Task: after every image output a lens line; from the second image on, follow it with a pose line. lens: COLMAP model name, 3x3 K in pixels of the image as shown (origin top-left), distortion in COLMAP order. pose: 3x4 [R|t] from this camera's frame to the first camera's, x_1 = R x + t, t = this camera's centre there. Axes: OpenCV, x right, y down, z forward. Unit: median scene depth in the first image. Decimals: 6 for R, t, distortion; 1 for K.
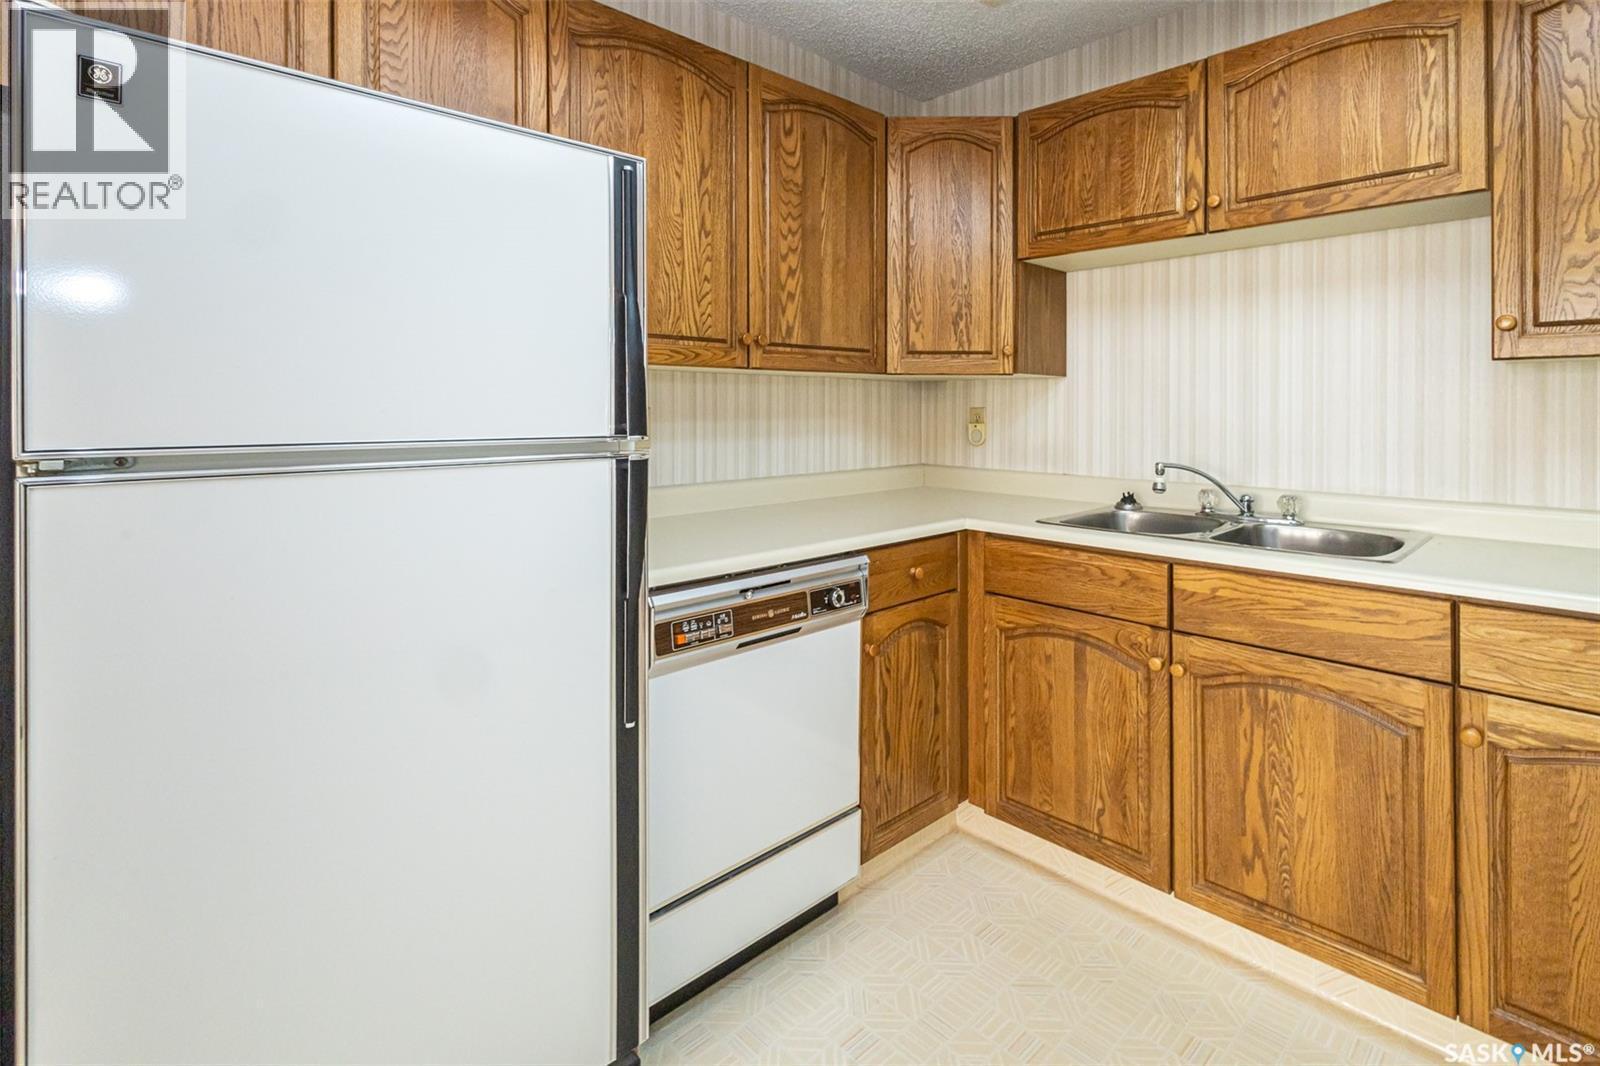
lens RADIAL K [[786.4, 0, 798.8], [0, 786.4, 416.0], [0, 0, 1]] dist [0.001305, -0.000532]
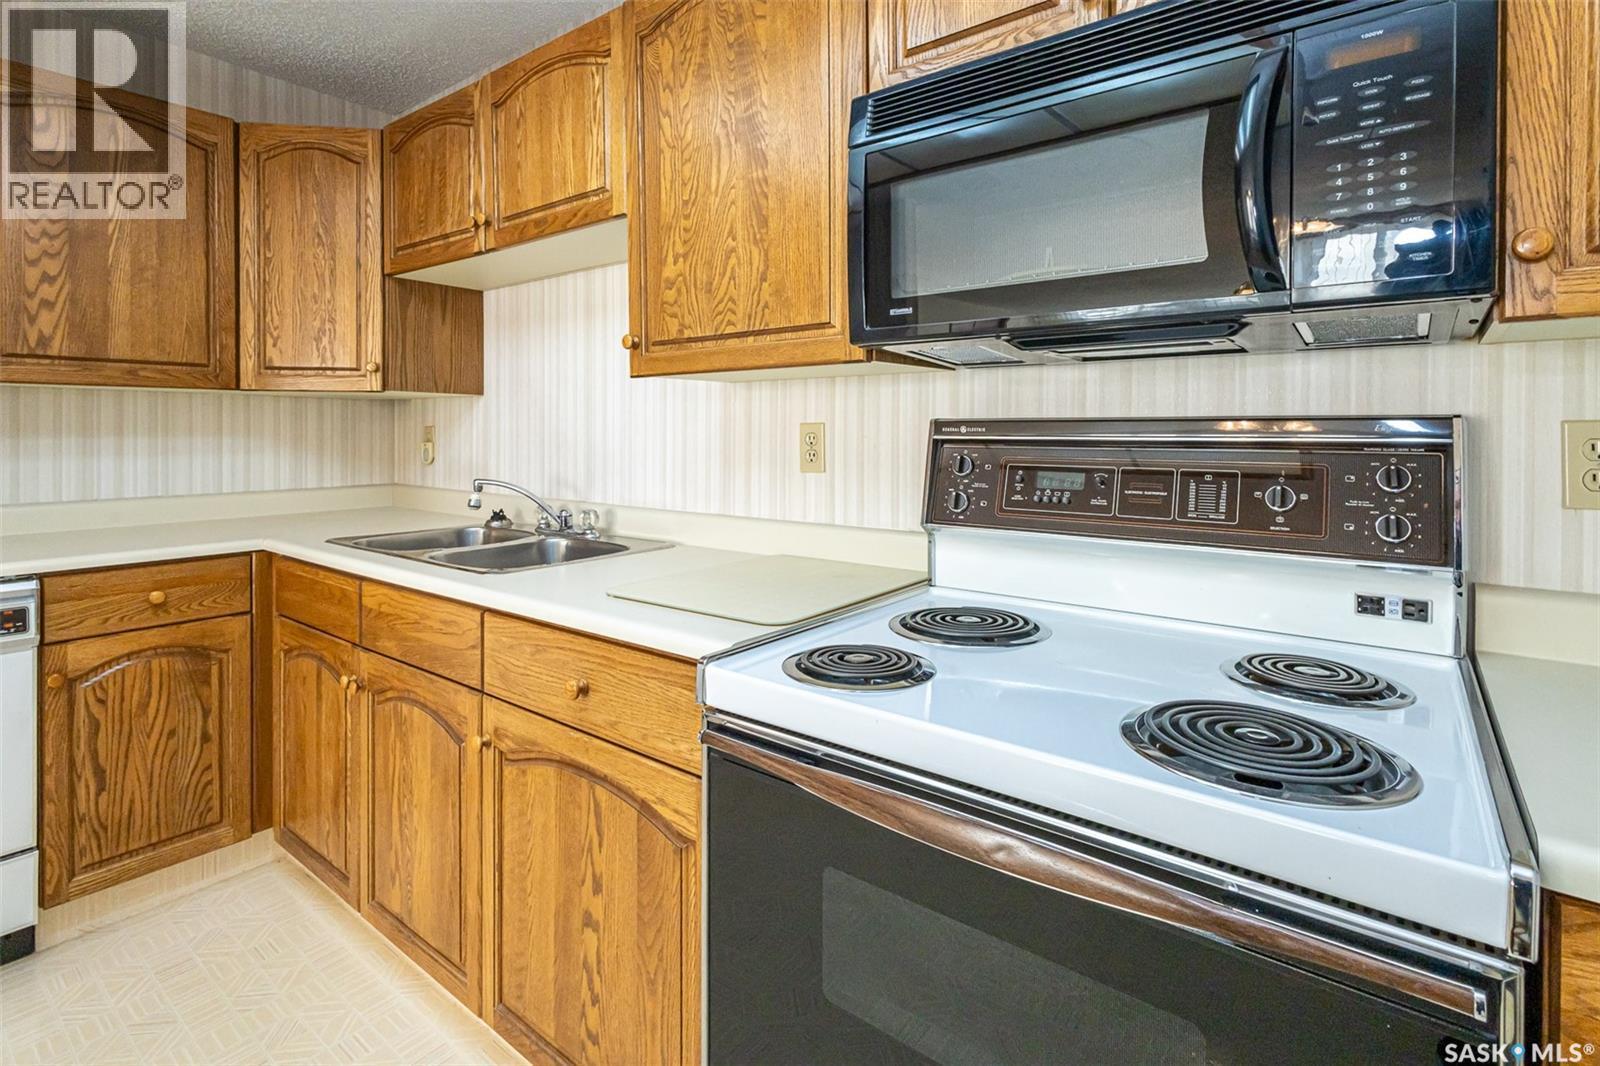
lens RADIAL K [[764.3, 0, 783.0], [0, 764.3, 446.8], [0, 0, 1]] dist [0.000338, -0.000722]
pose [[0.988992, -0.001272, 0.147961, 0.724897], [0.000019, 0.999964, 0.008473, 0.009120], [-0.147967, -0.008377, 0.988957, -0.026199]]
